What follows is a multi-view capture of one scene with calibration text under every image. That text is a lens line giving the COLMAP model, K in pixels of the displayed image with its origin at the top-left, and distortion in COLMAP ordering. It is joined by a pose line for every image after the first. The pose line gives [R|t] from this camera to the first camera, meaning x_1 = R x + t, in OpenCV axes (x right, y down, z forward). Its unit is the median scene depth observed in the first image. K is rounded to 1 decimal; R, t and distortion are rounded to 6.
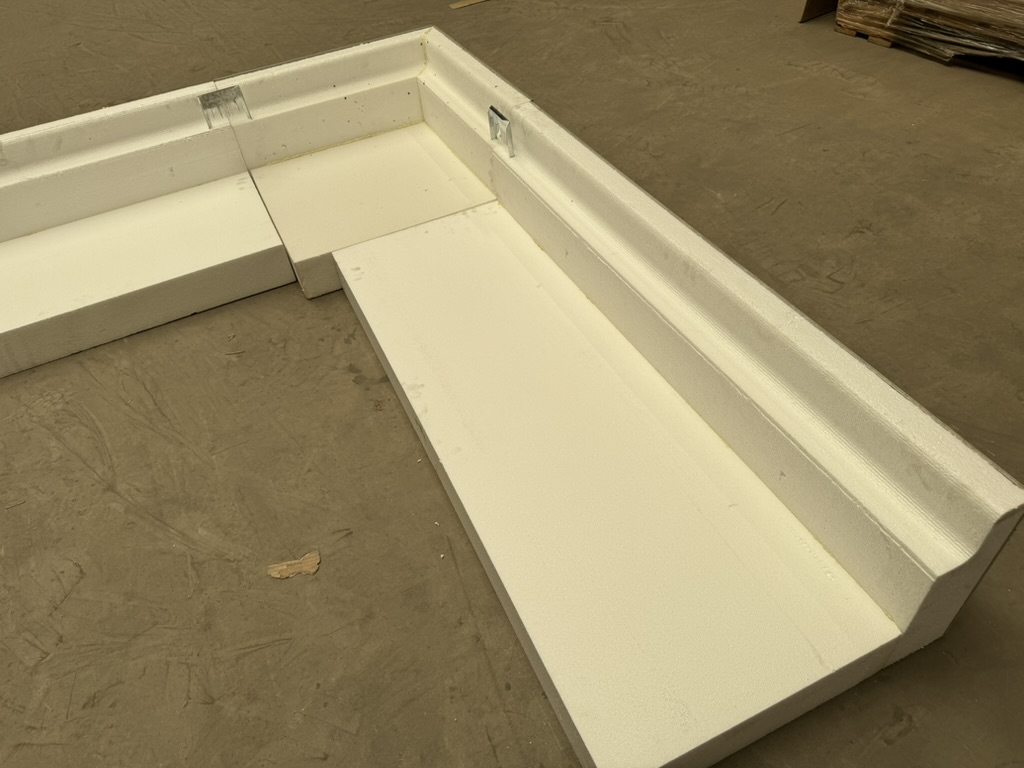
lens RADIAL K [[731.6, 0, 512.0], [0, 731.6, 384.0], [0, 0, 1]] dist [0.019910, -0.032240]
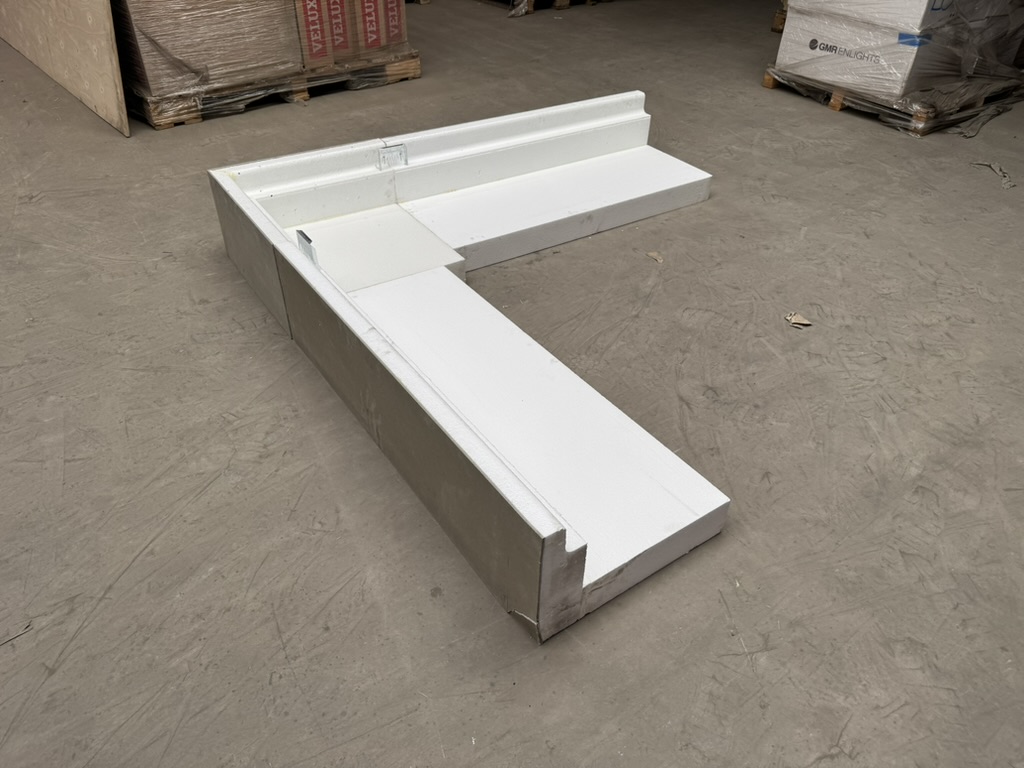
lens RADIAL K [[731.6, 0, 512.0], [0, 731.6, 384.0], [0, 0, 1]] dist [0.019910, -0.032240]
pose [[-0.151748, -0.536128, 0.830385, -1.444772], [0.676975, 0.555759, 0.482532, -0.578489], [-0.720192, 0.635373, 0.278610, 0.582226]]
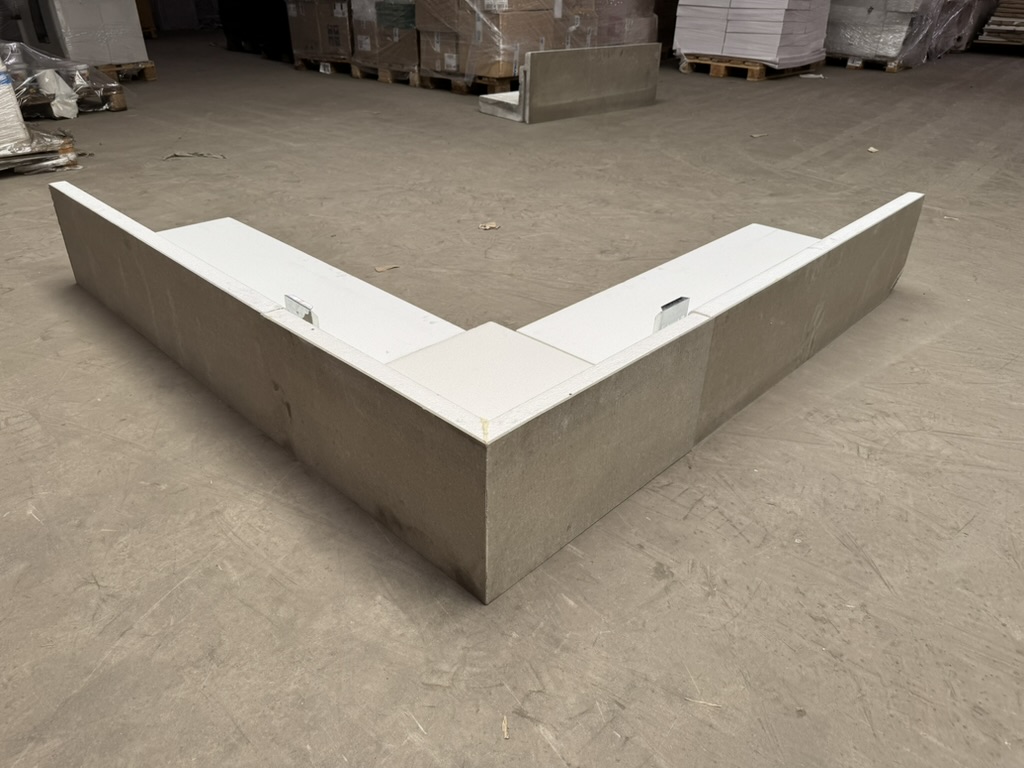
lens RADIAL K [[721.6, 0, 516.9], [0, 721.6, 383.5], [0, 0, 1]] dist [0.022141, -0.032066]
pose [[-0.932591, 0.238610, -0.270813, -0.004322], [-0.200811, 0.280450, 0.938628, -1.043835], [0.299916, 0.929738, -0.213629, 1.155967]]
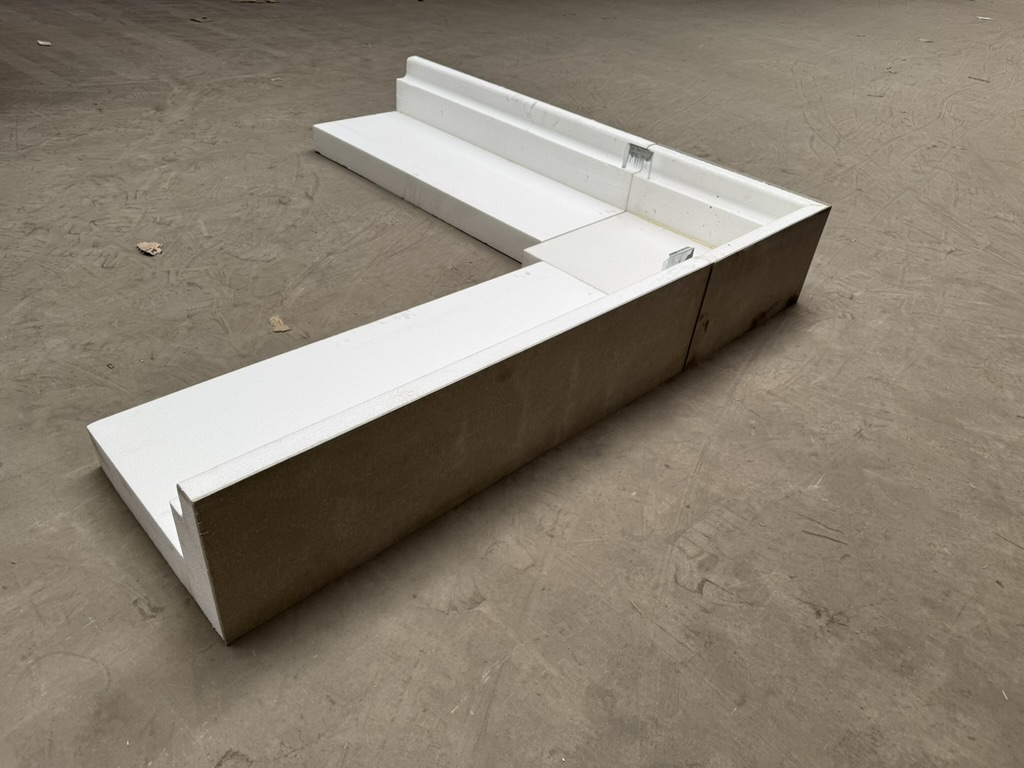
lens RADIAL K [[731.6, 0, 512.0], [0, 731.6, 384.0], [0, 0, 1]] dist [0.019910, -0.032240]
pose [[0.321071, 0.645810, -0.692707, 0.665469], [-0.738828, 0.628399, 0.243408, -0.273672], [0.592492, 0.433640, 0.678903, 0.164404]]
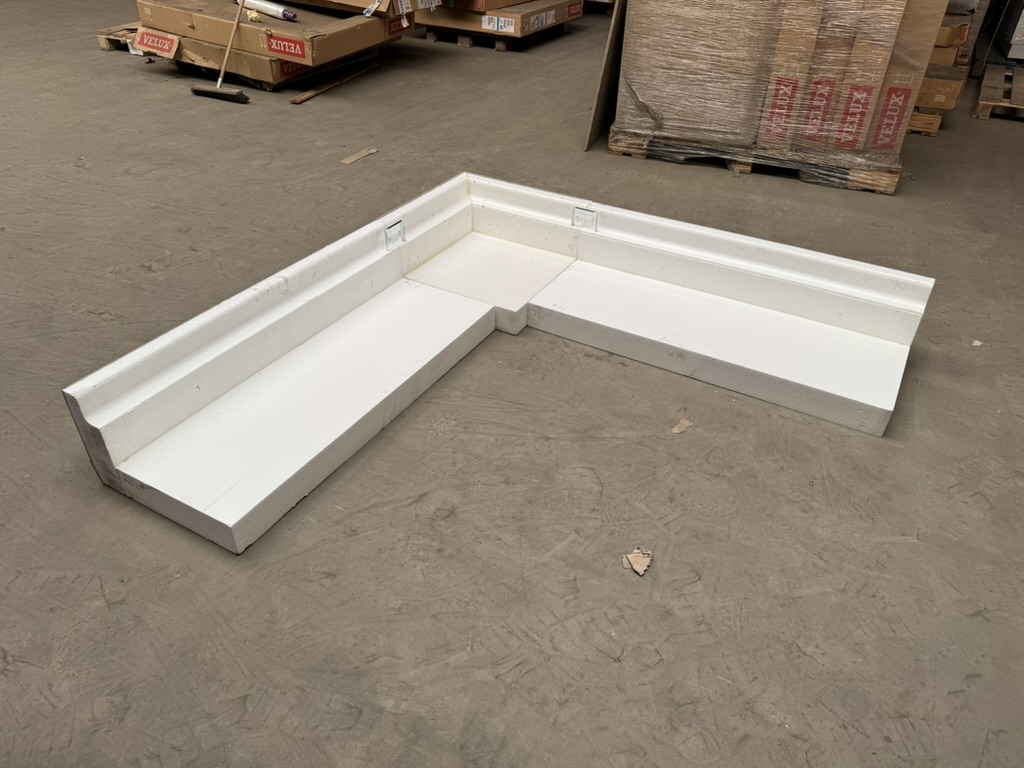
lens RADIAL K [[725.7, 0, 515.3], [0, 725.7, 361.8], [0, 0, 1]] dist [0.046159, -0.052834]
pose [[0.814112, -0.237989, 0.529701, -1.010378], [0.331741, 0.939271, -0.087857, 0.068897], [-0.476624, 0.247248, 0.843622, -0.280207]]
